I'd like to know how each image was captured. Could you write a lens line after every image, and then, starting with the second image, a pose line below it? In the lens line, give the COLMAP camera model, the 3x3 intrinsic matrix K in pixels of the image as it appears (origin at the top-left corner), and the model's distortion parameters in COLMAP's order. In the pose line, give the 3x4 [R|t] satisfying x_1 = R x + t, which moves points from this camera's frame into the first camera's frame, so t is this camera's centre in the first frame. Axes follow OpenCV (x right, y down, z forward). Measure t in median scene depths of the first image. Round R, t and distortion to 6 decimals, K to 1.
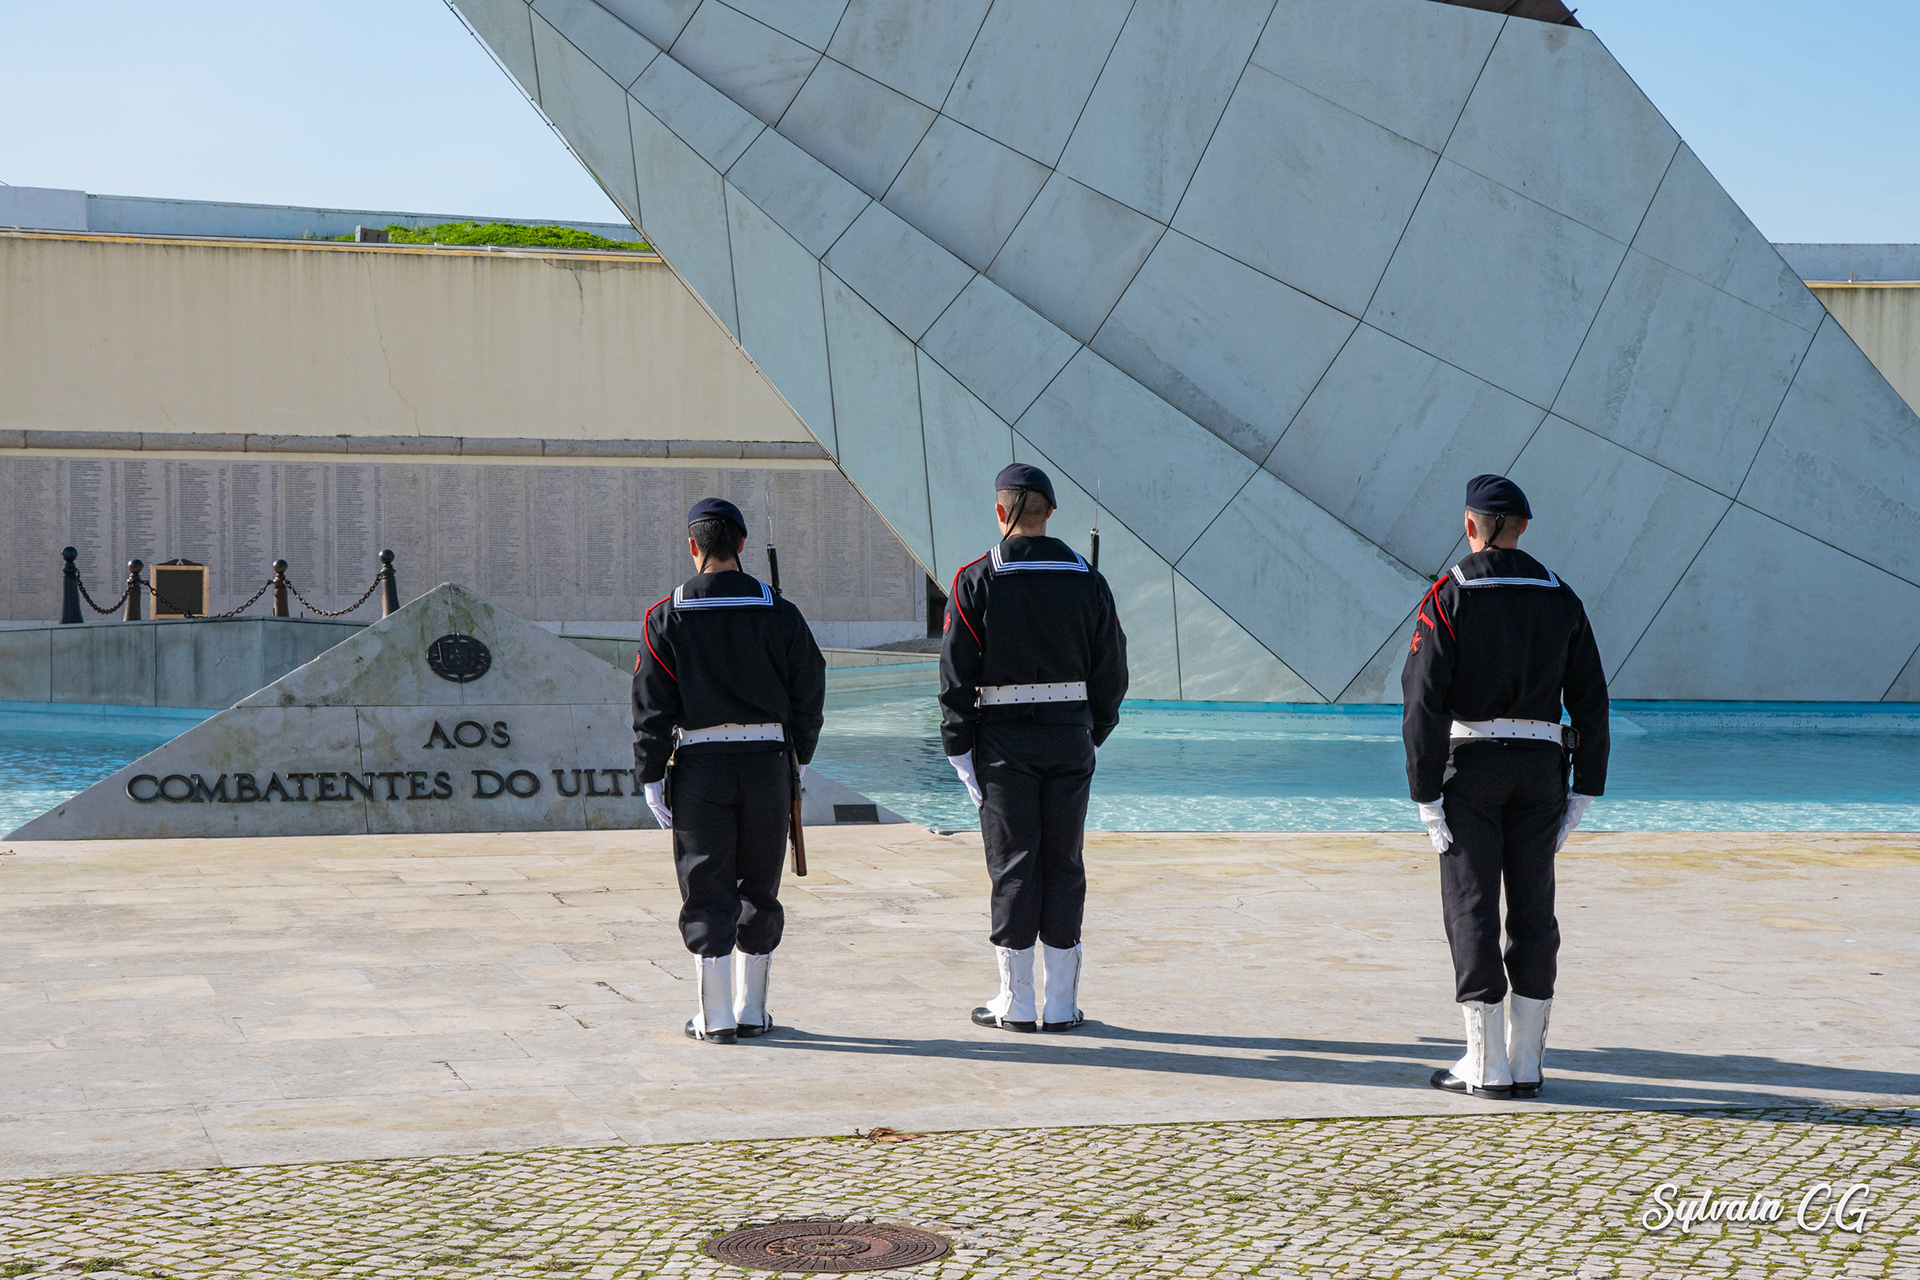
lens RADIAL K [[3647.6, 0, 954.0], [0, 3647.6, 638.4], [0, 0, 1]] dist [0.393085, 0.000000]
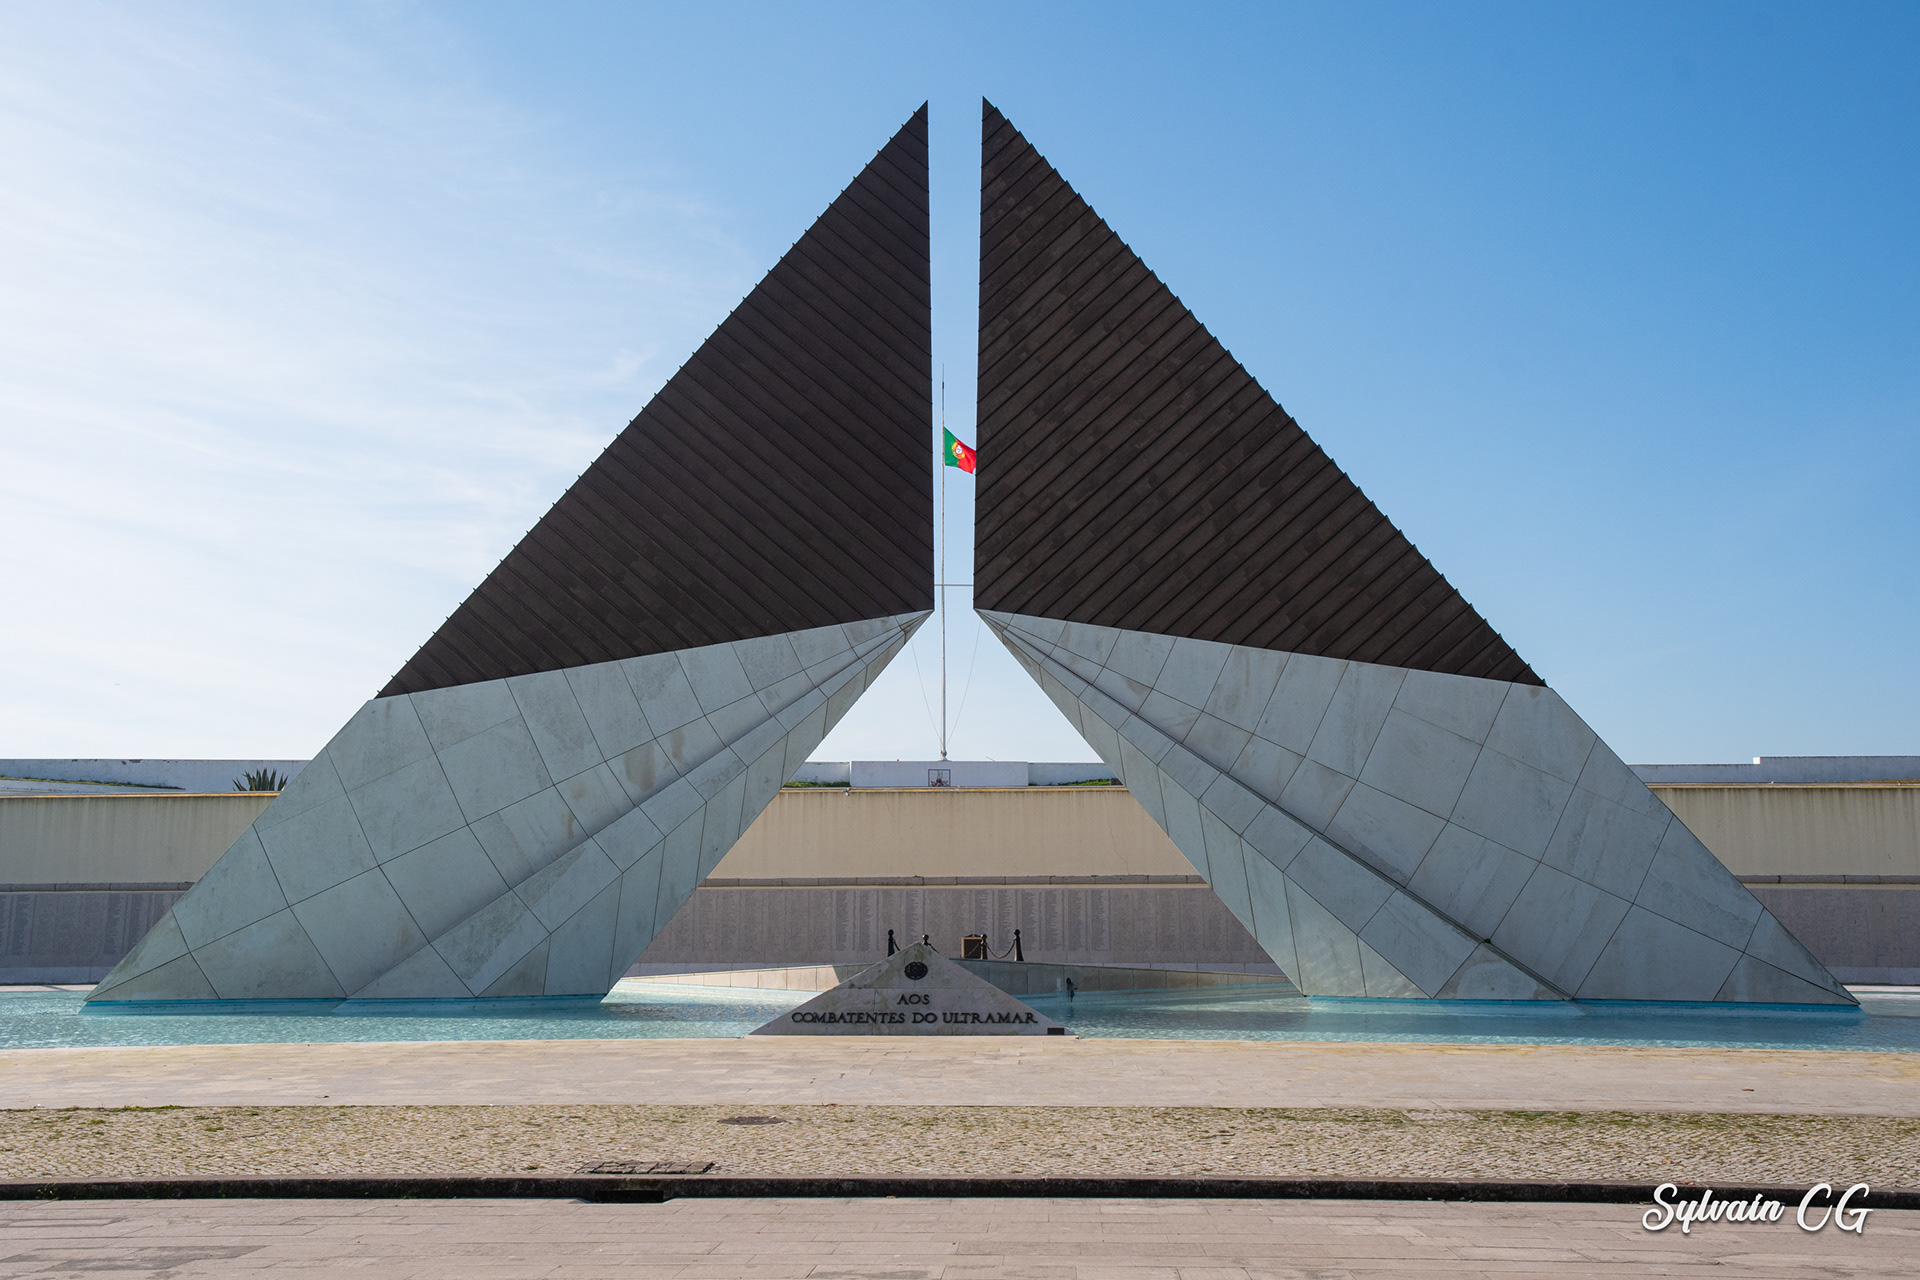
lens RADIAL K [[2138.0, 0, 967.7], [0, 2138.0, 631.2], [0, 0, 1]] dist [0.102368, 0.000000]
pose [[0.940427, -0.054765, -0.335557, 0.278230], [0.000011, 0.986947, -0.161045, 0.008143], [0.339997, 0.151447, 0.928152, -0.302522]]
